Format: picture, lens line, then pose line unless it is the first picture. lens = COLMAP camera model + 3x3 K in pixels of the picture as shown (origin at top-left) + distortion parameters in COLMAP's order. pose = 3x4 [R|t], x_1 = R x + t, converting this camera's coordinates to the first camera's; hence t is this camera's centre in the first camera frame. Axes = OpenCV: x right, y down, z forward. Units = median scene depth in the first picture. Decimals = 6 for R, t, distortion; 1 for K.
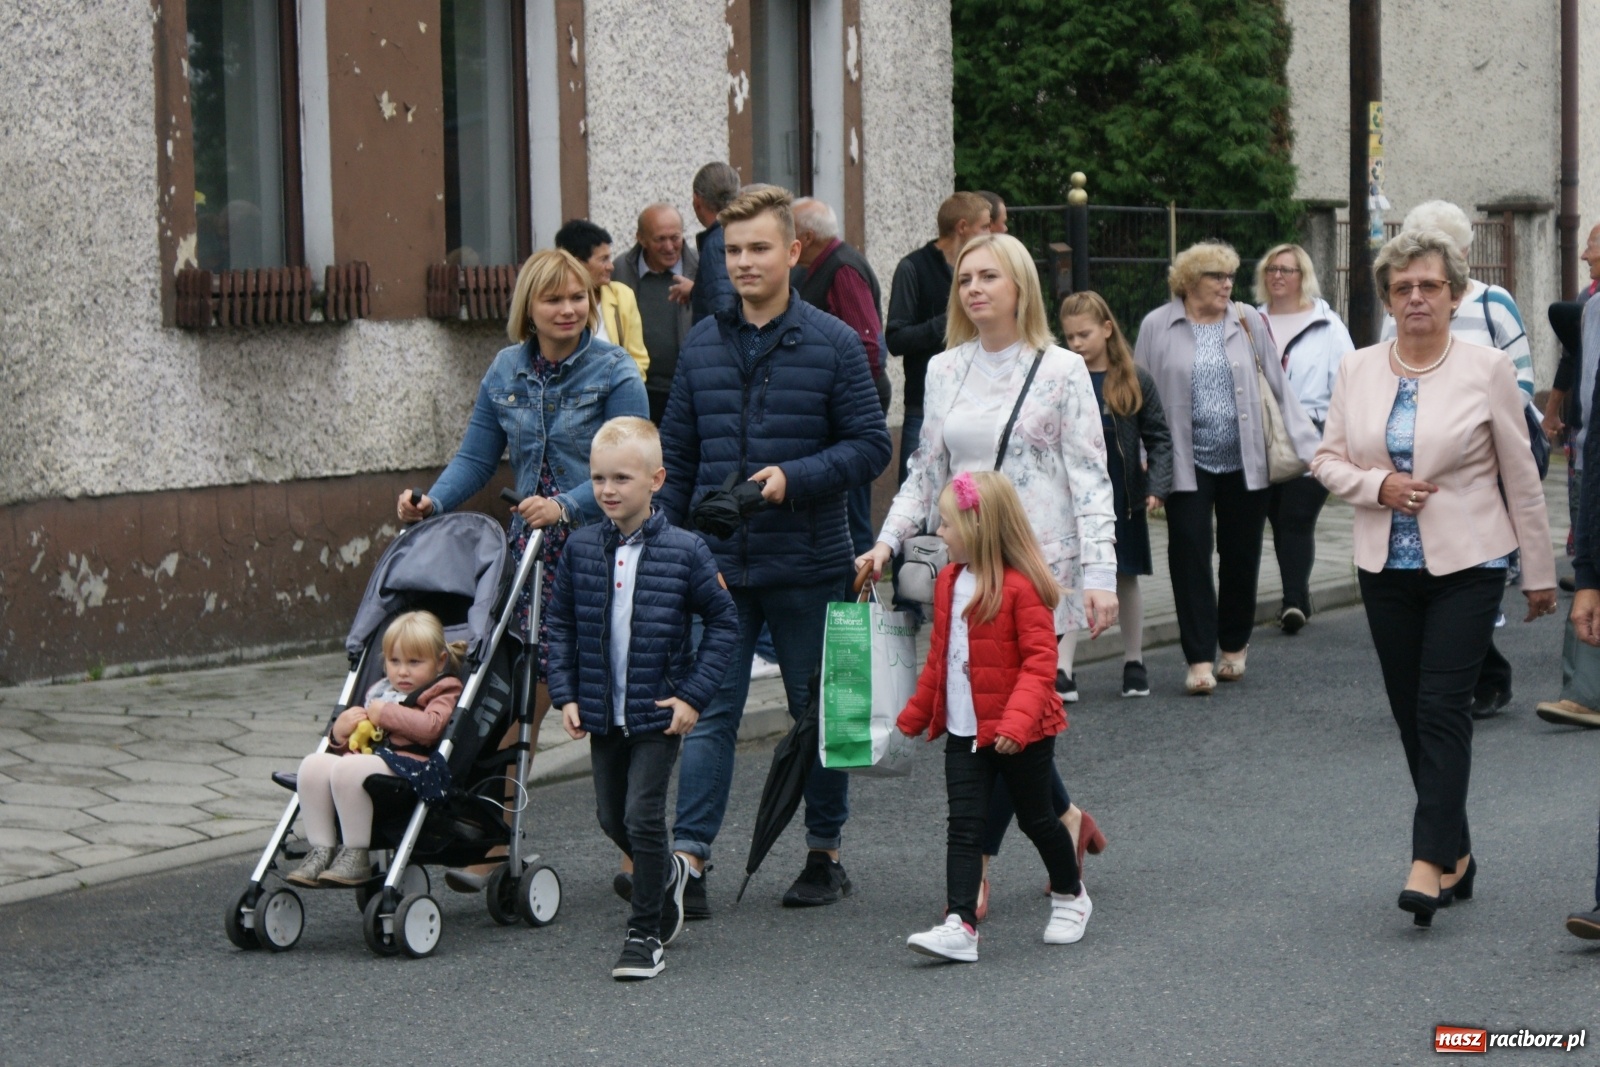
lens RADIAL K [[4540.2, 0, 806.2], [0, 4540.2, 536.1], [0, 0, 1]] dist [0.097538, 0.000000]
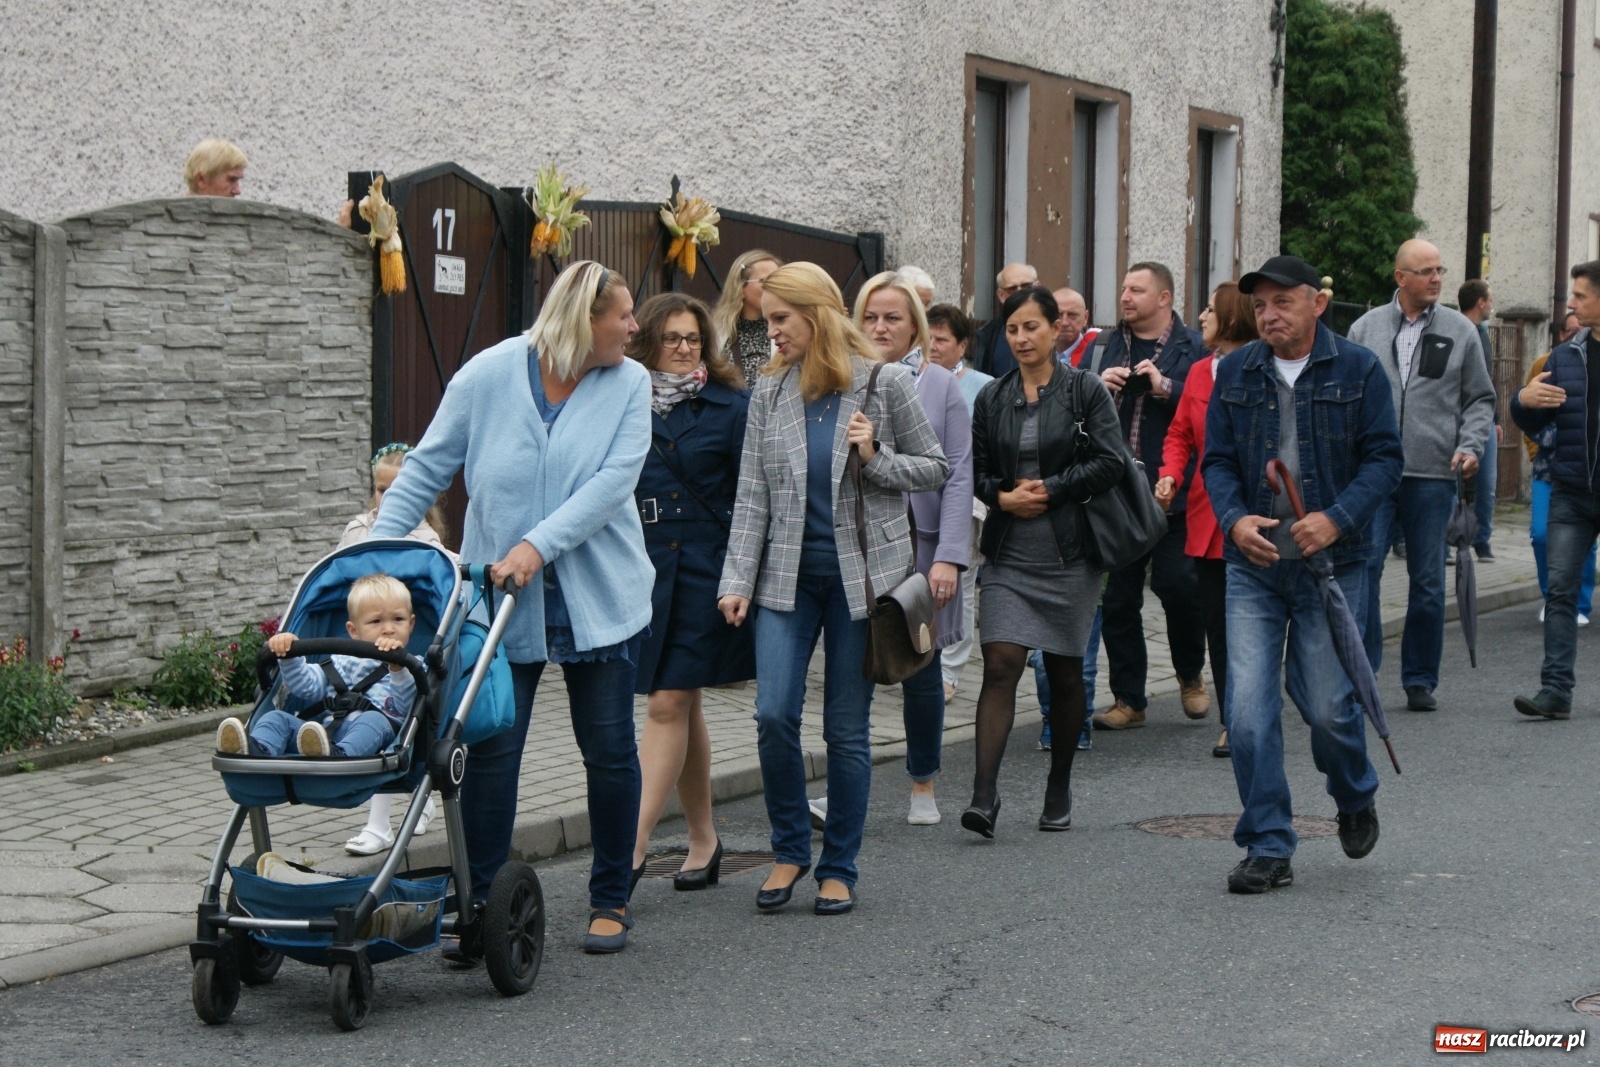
lens RADIAL K [[4149.3, 0, 802.9], [0, 4149.3, 532.5], [0, 0, 1]] dist [0.059629, 0.000000]
pose [[0.994210, 0.031353, 0.102783, -0.325742], [-0.029466, 0.999369, -0.019829, 0.039145], [-0.103340, 0.016685, 0.994506, -0.337901]]
